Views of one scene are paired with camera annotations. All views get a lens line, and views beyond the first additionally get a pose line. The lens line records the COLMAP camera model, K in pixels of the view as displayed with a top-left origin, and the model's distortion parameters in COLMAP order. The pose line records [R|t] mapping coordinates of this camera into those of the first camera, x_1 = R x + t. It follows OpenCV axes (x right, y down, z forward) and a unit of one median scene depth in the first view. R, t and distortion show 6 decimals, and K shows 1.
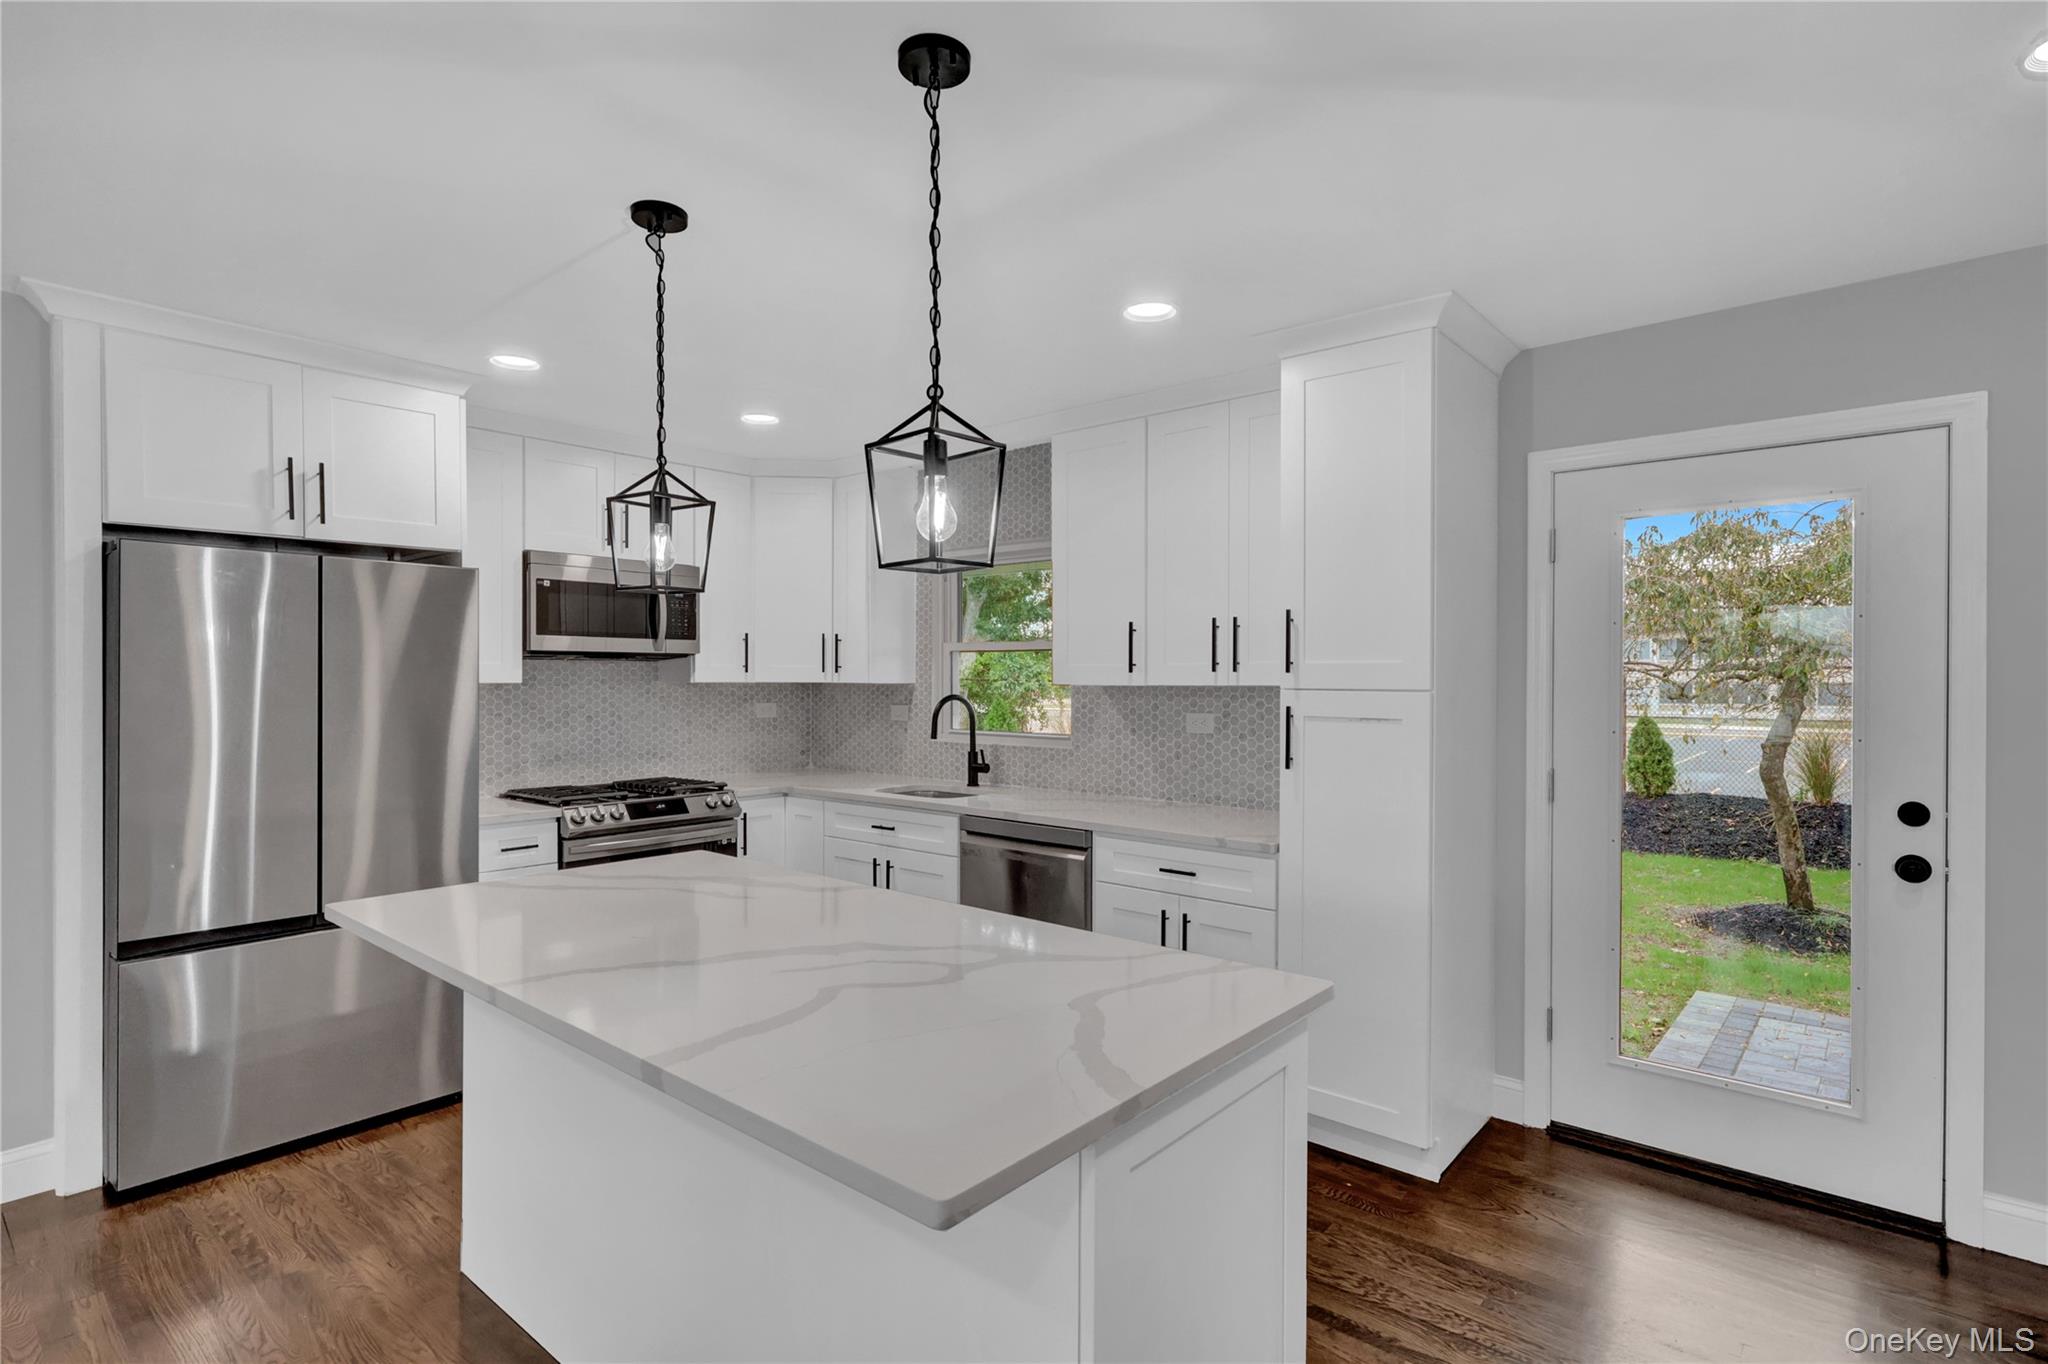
lens RADIAL K [[1011.6, 0, 1041.0], [0, 1011.6, 693.8], [0, 0, 1]] dist [0.001458, -0.000597]
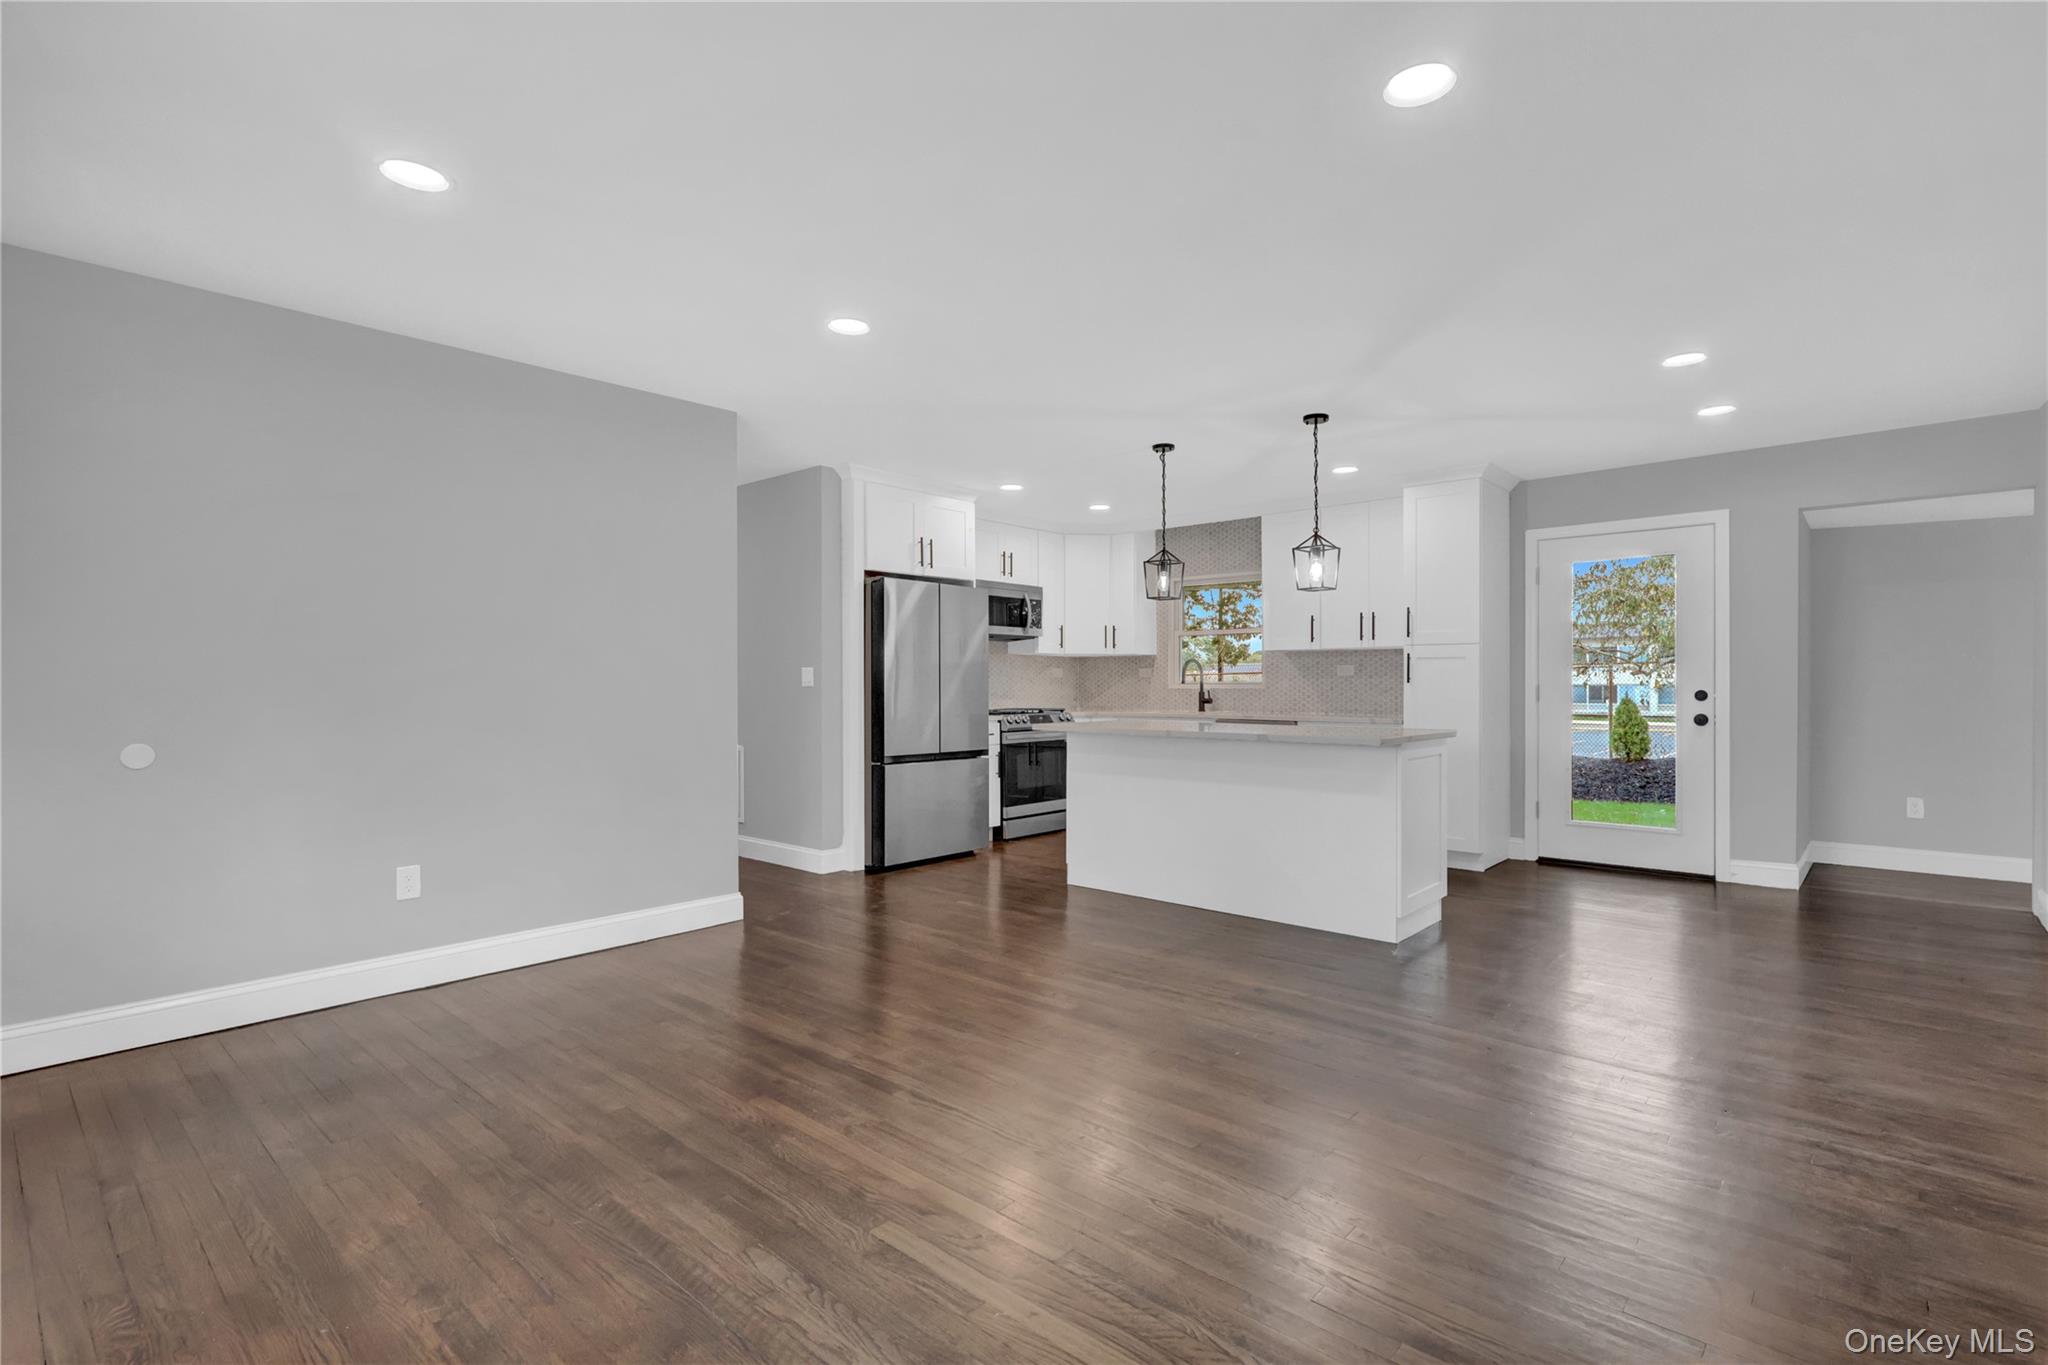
lens RADIAL K [[957.7, 0, 1013.4], [0, 957.7, 693.1], [0, 0, 1]] dist [0.003750, 0.001536]
pose [[0.998776, 0.000337, -0.049462, -0.333771], [-0.000727, 0.999969, -0.007862, 0.077776], [0.049458, 0.007889, 0.998745, -0.718796]]
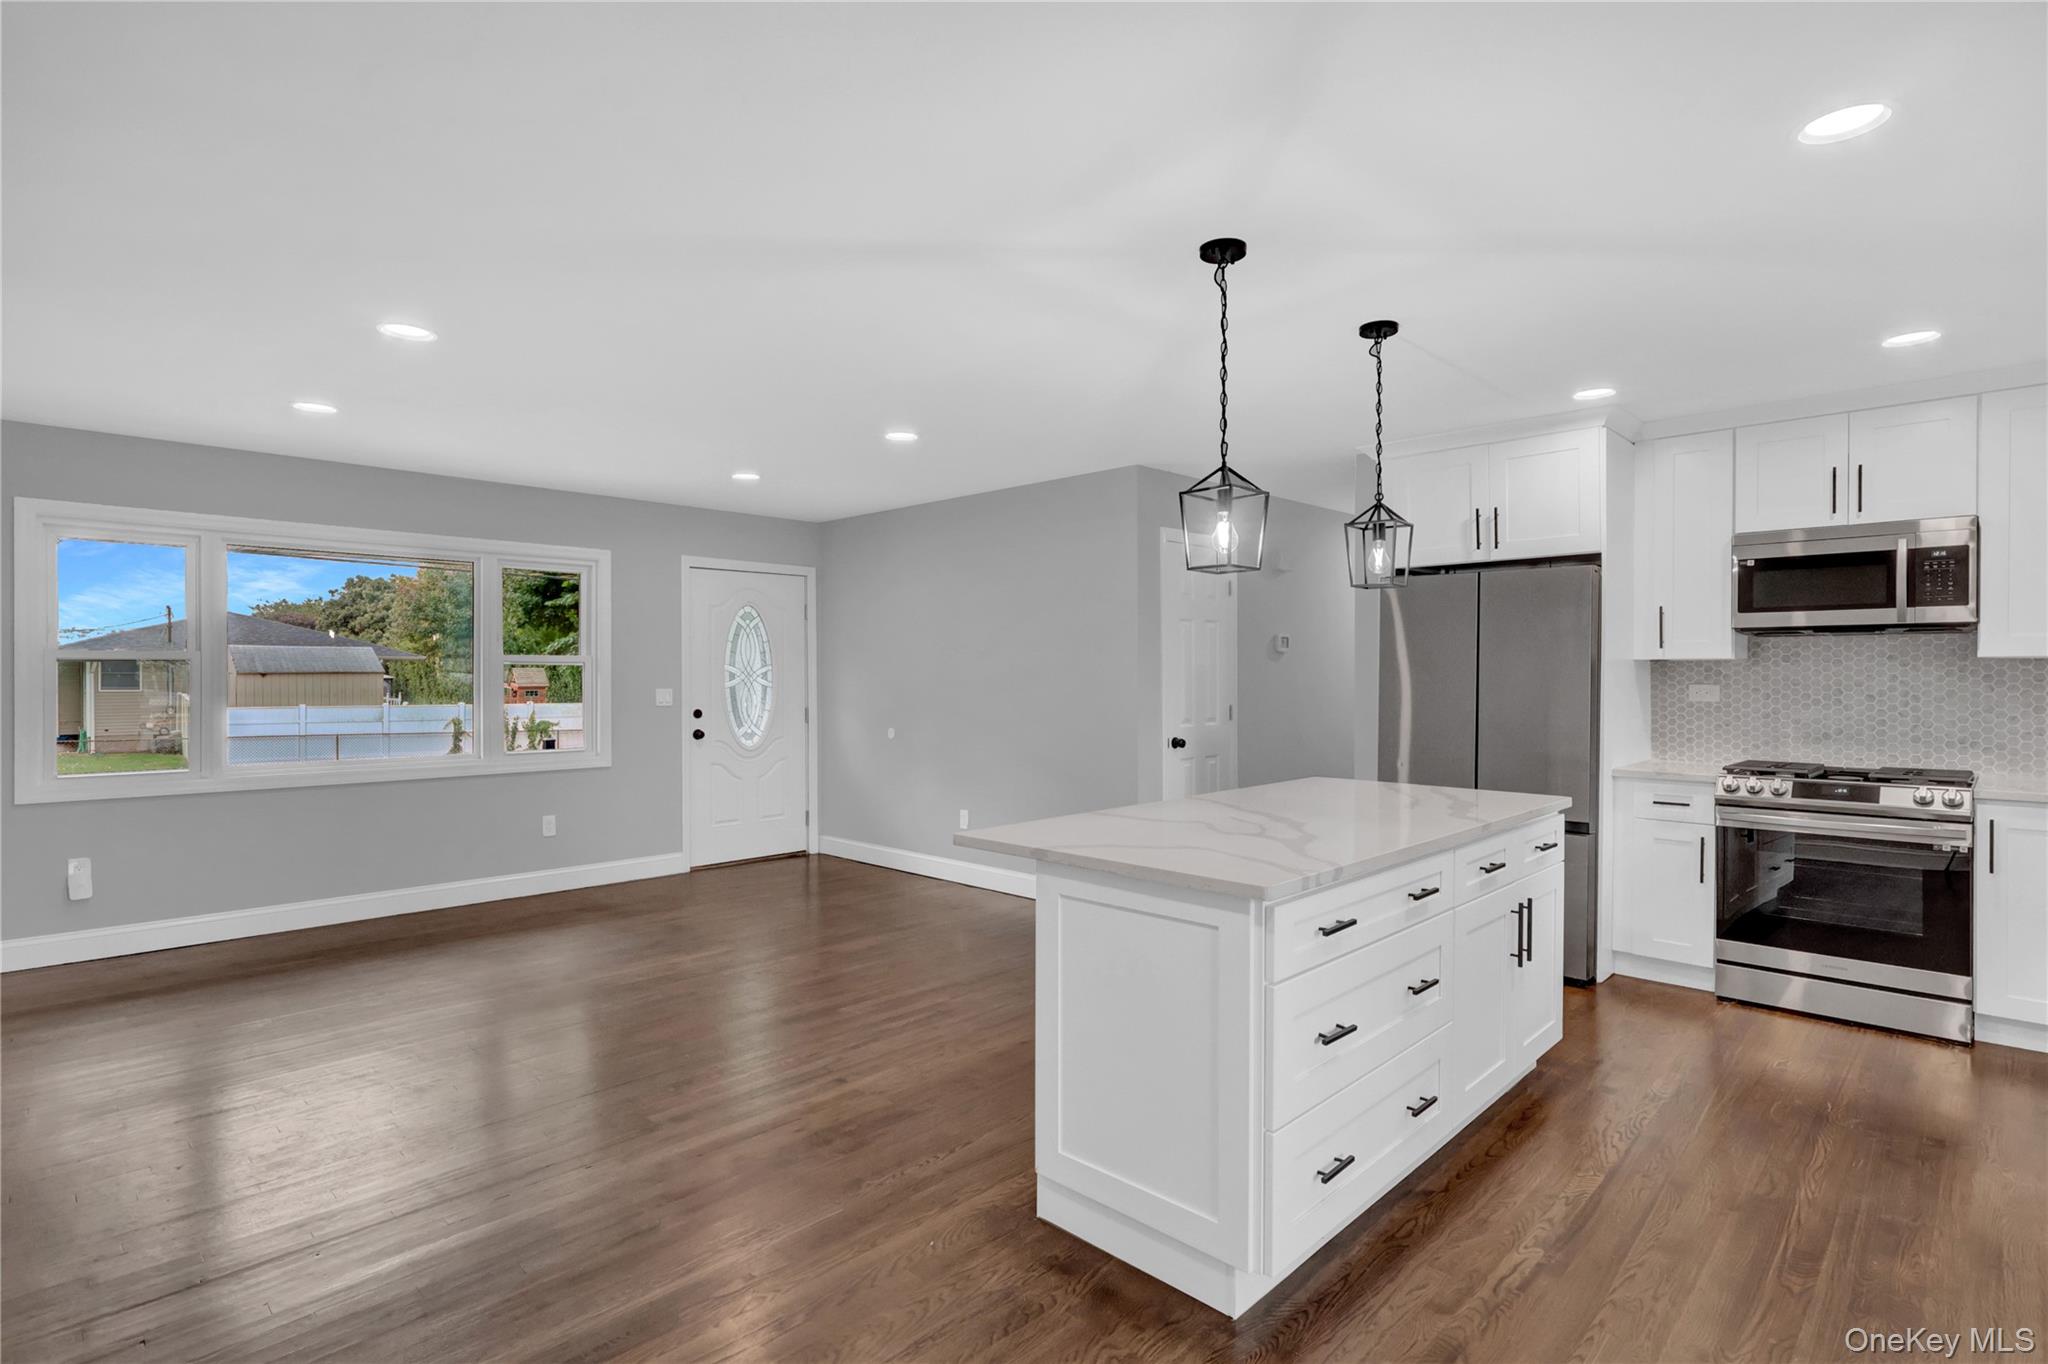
lens RADIAL K [[1011.6, 0, 1022.2], [0, 1011.6, 680.8], [0, 0, 1]] dist [0.001458, -0.000597]
pose [[-0.082512, 0.007056, -0.996565, 0.596969], [-0.018700, 0.999788, 0.008627, 0.017080], [0.996415, 0.019348, -0.082362, 0.327570]]
